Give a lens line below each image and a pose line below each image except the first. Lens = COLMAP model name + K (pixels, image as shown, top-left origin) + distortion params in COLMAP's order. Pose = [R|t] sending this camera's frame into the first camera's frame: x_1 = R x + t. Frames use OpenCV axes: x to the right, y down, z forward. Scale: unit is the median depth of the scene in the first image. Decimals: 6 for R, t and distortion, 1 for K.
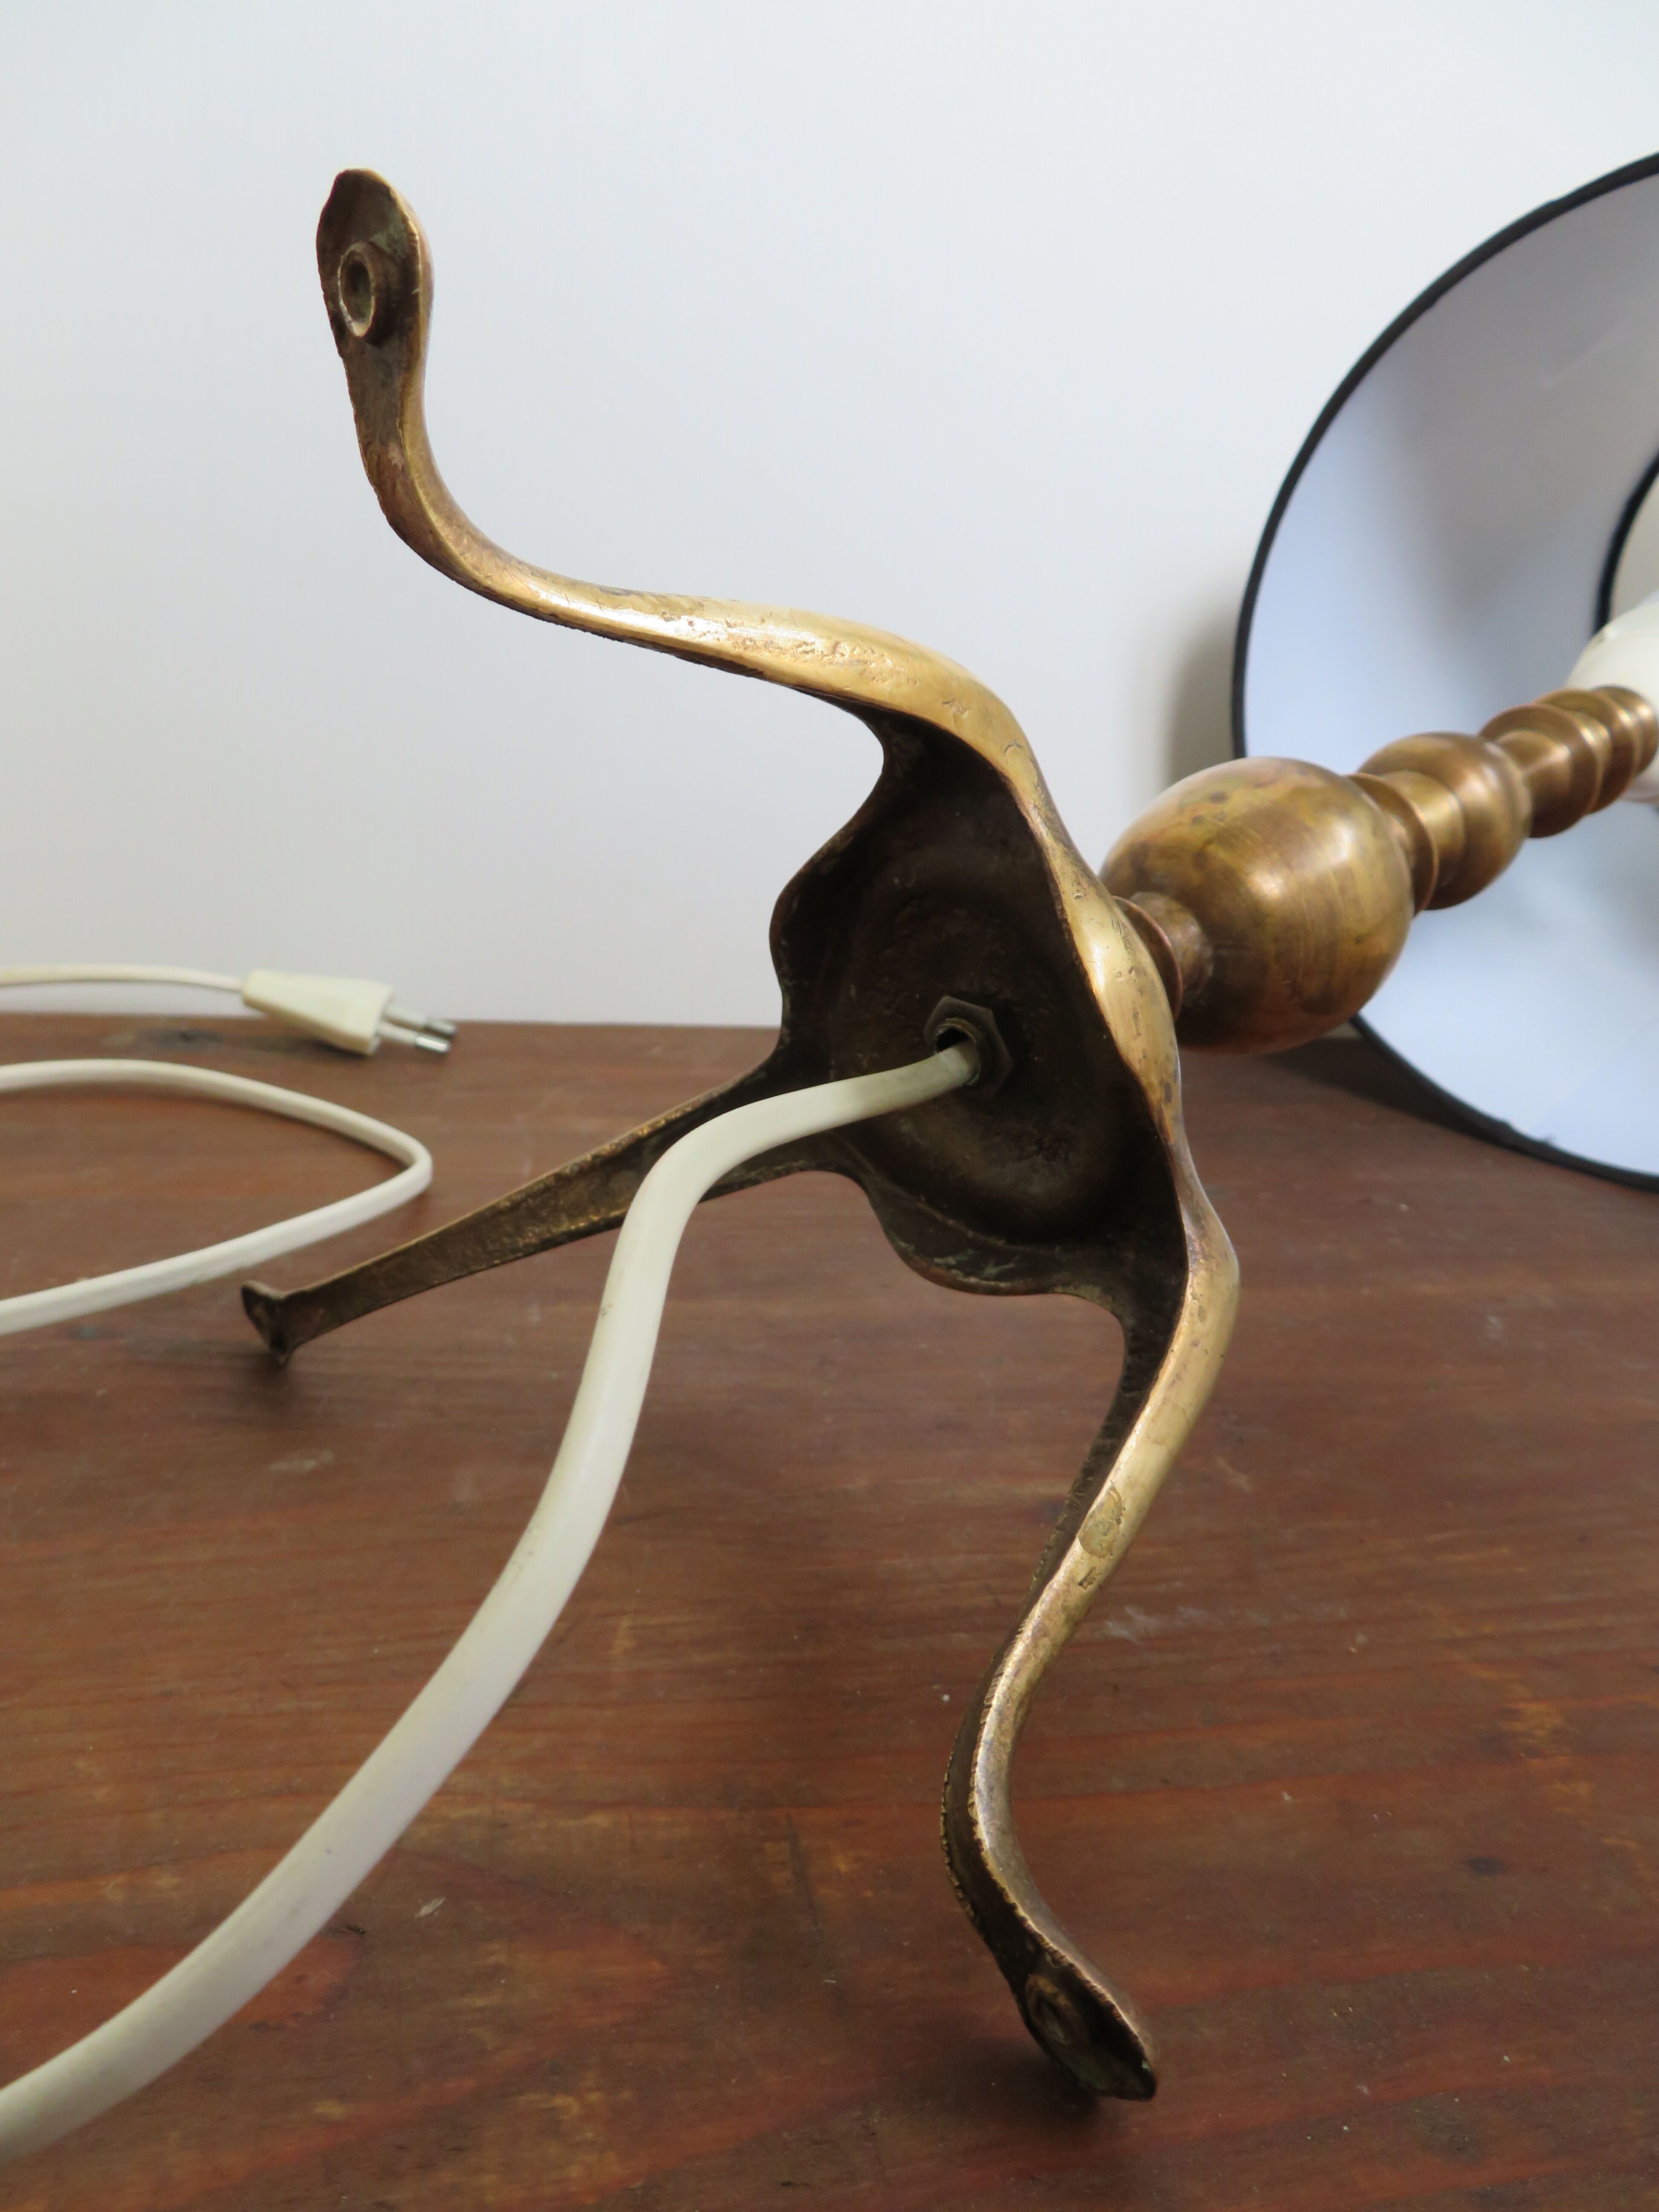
lens RADIAL K [[1588.7, 0, 836.3], [0, 1588.7, 1103.8], [0, 0, 1]] dist [0.001905, -0.012500]
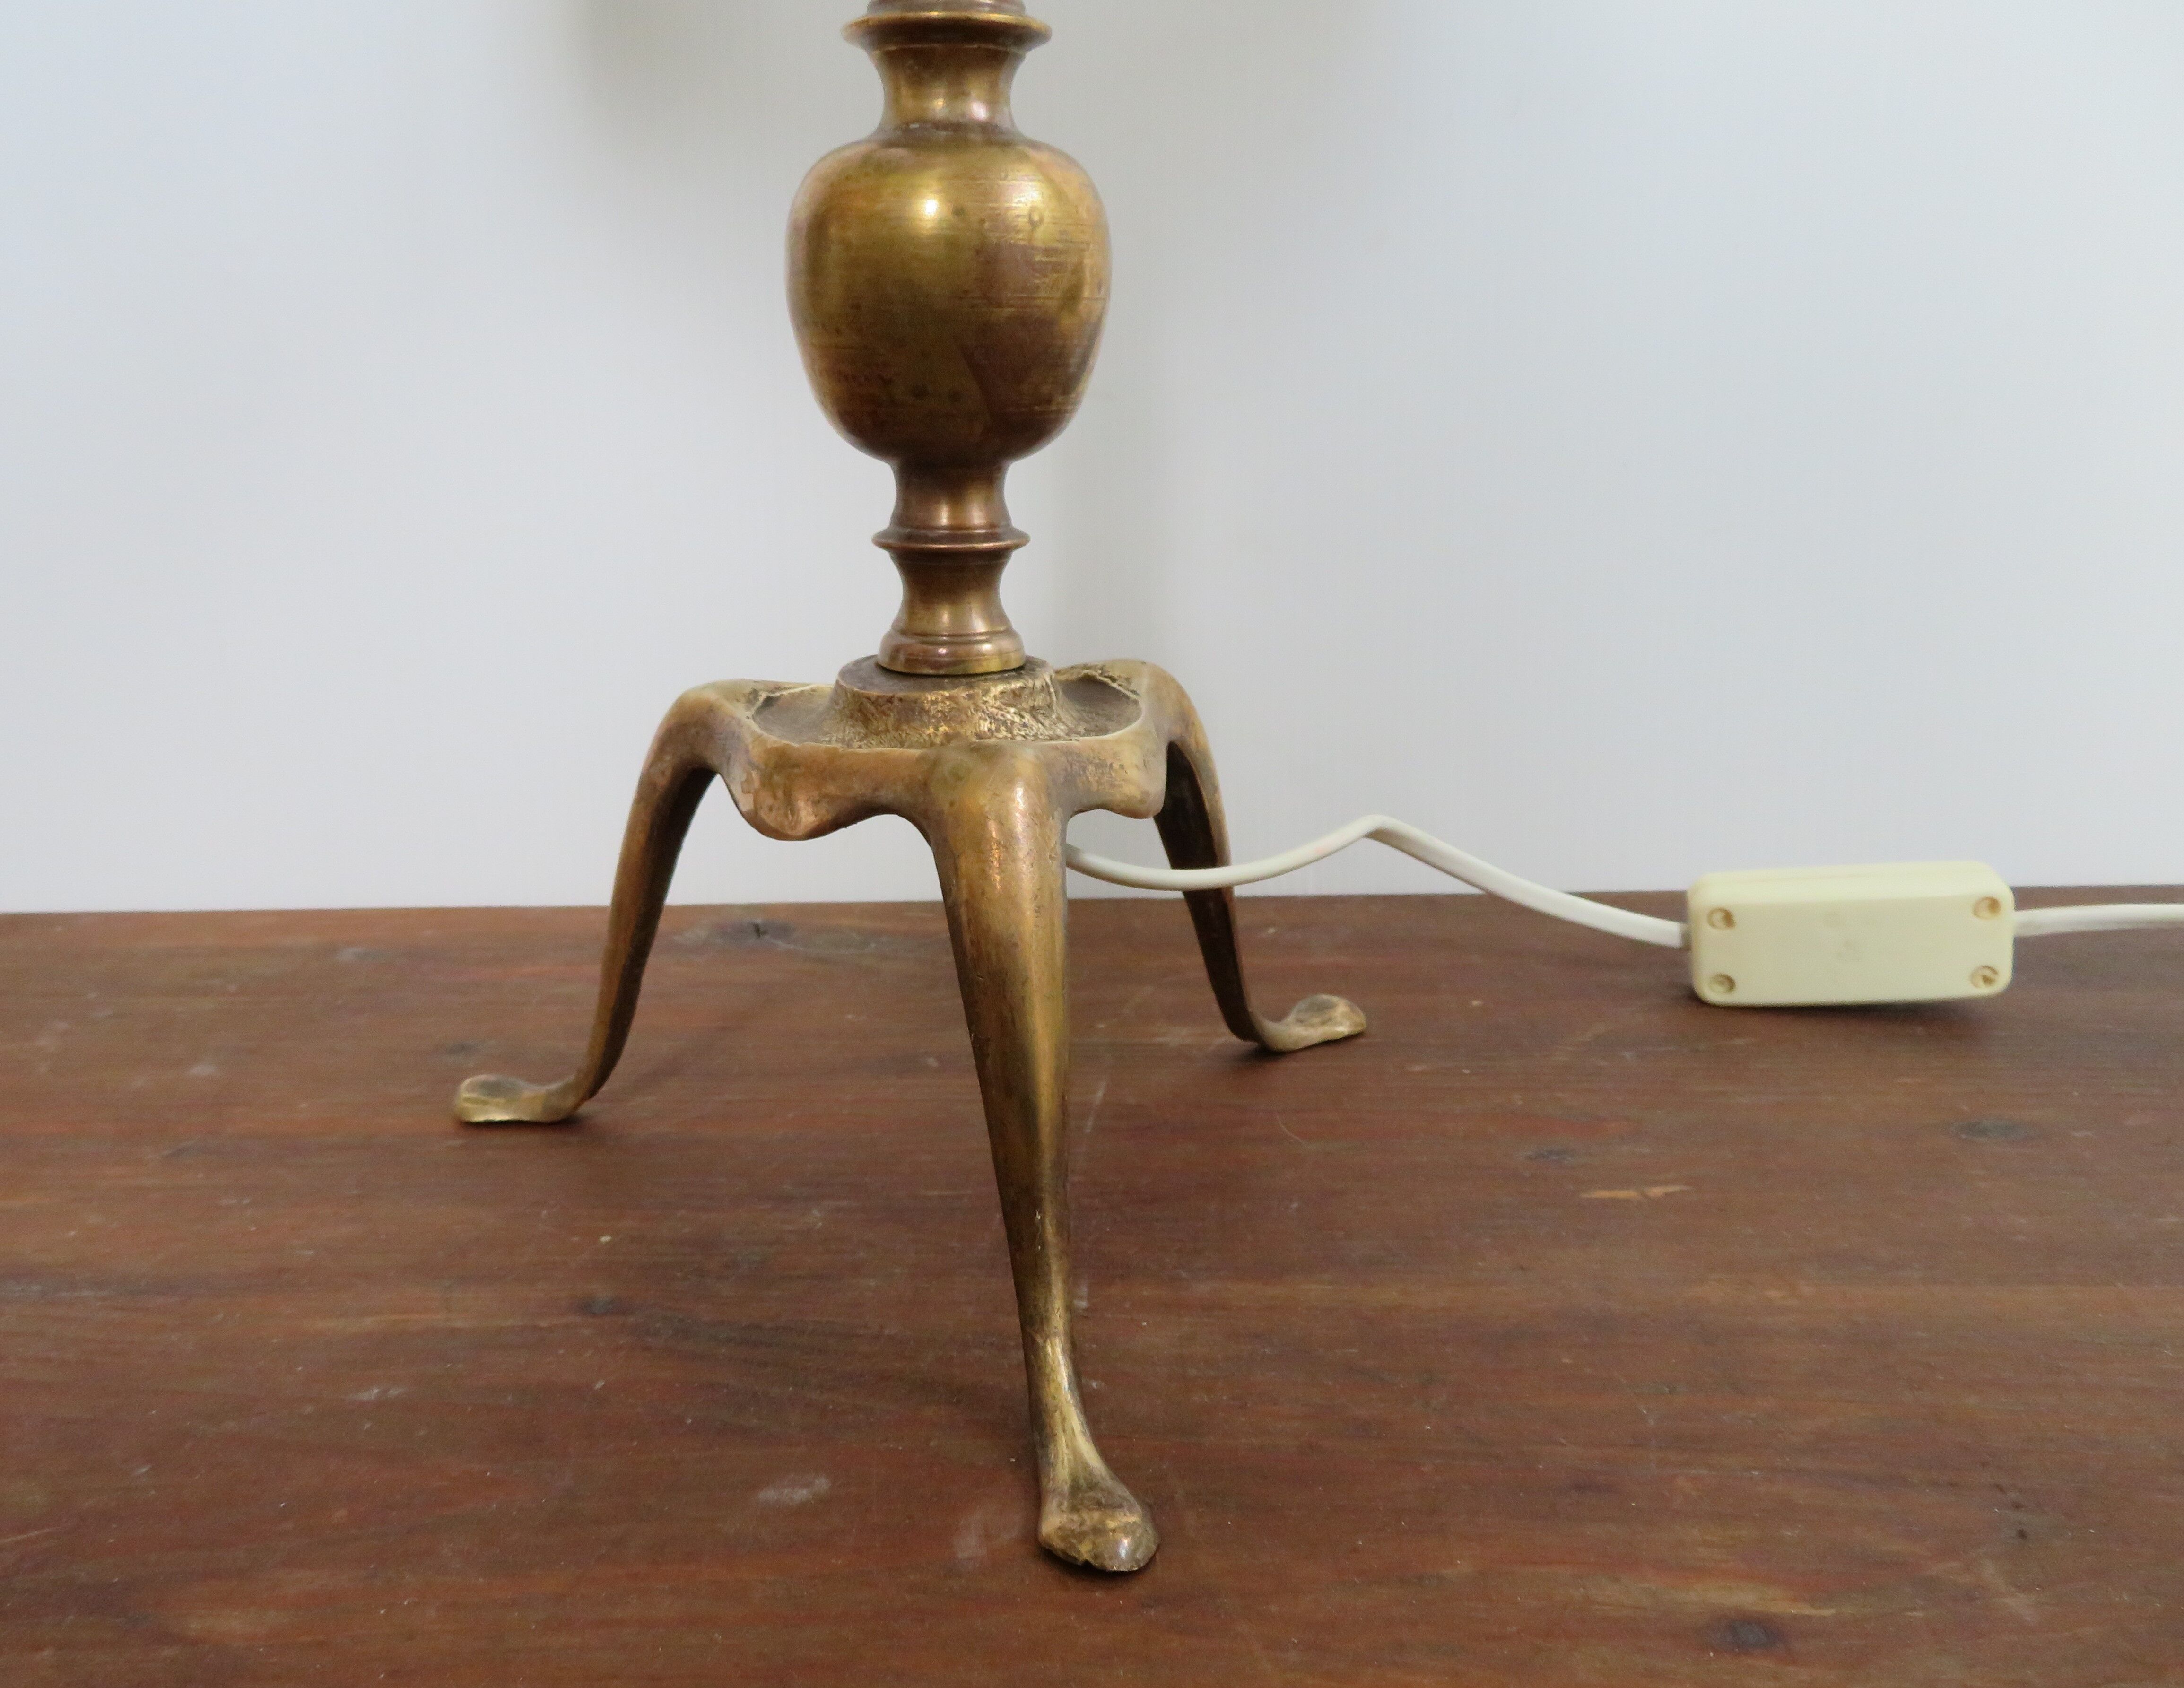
lens RADIAL K [[1762.3, 0, 997.6], [0, 1762.3, 883.4], [0, 0, 1]] dist [-0.011966, 0.010775]
pose [[0.951483, -0.023214, -0.306823, 0.084580], [0.018338, 0.999656, -0.018766, -0.099371], [0.307153, 0.012229, 0.951581, 0.130046]]
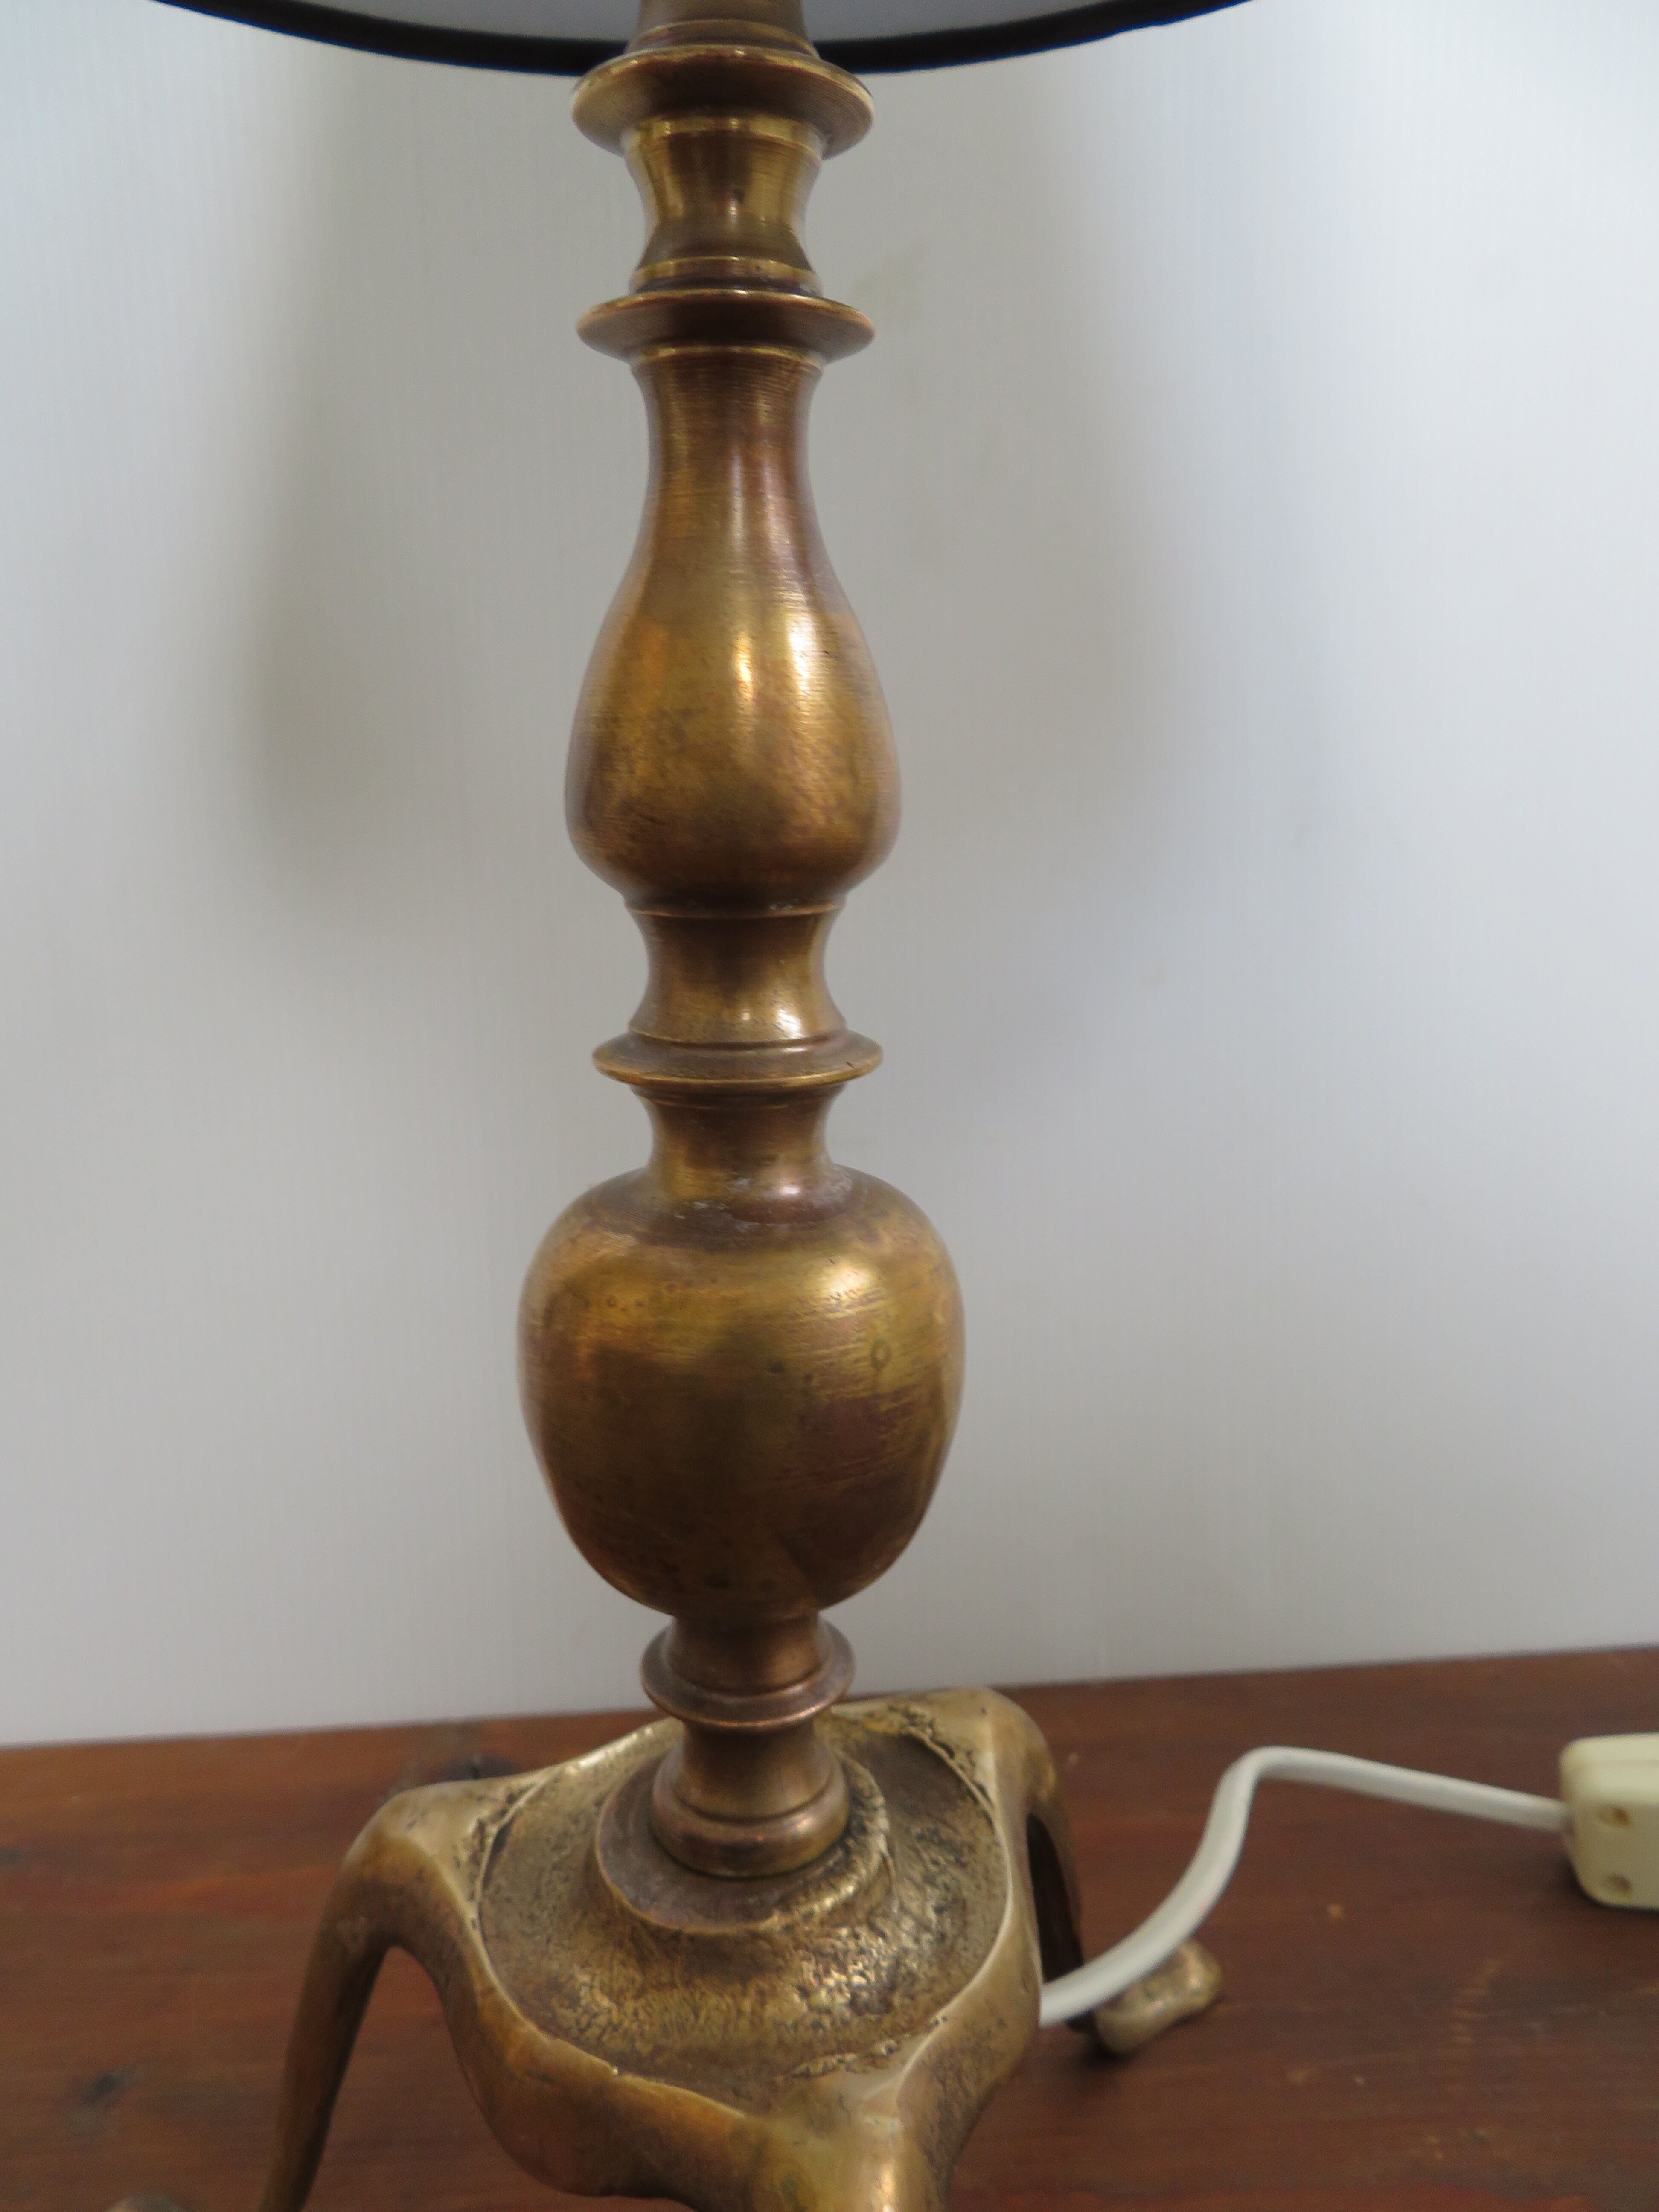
lens RADIAL K [[1588.7, 0, 830.2], [0, 1588.7, 1111.2], [0, 0, 1]] dist [0.001905, -0.012500]
pose [[0.974811, -0.069444, -0.211946, -0.099388], [0.052610, 0.995071, -0.084064, -0.622914], [0.216739, 0.070796, 0.973659, 0.510628]]
